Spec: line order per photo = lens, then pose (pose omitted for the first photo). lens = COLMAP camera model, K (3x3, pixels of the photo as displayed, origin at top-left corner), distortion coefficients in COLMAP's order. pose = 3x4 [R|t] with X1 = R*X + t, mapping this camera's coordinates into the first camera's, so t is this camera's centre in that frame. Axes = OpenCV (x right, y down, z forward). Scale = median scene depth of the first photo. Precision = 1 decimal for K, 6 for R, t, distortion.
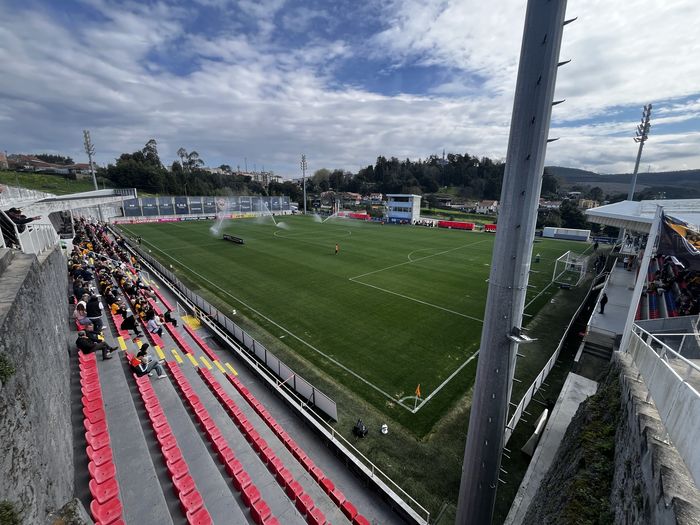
lens RADIAL K [[282.3, 0, 351.2], [0, 282.3, 260.9], [0, 0, 1]] dist [-0.001337, -0.000920]
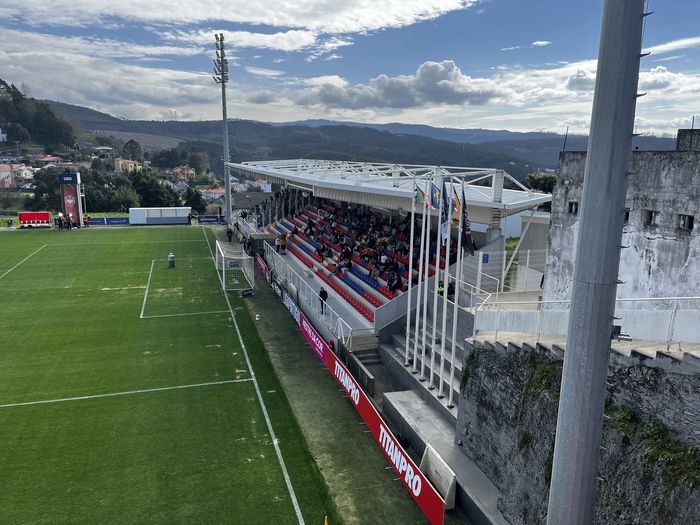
lens RADIAL K [[534.0, 0, 350.0], [0, 534.0, 262.5], [0, 0, 1]] dist [0.026966, -0.004765]
pose [[0.453910, -0.177444, 0.873200, -0.267942], [0.199700, 0.975301, 0.094384, -0.059796], [-0.868381, 0.131536, 0.478135, 0.199630]]
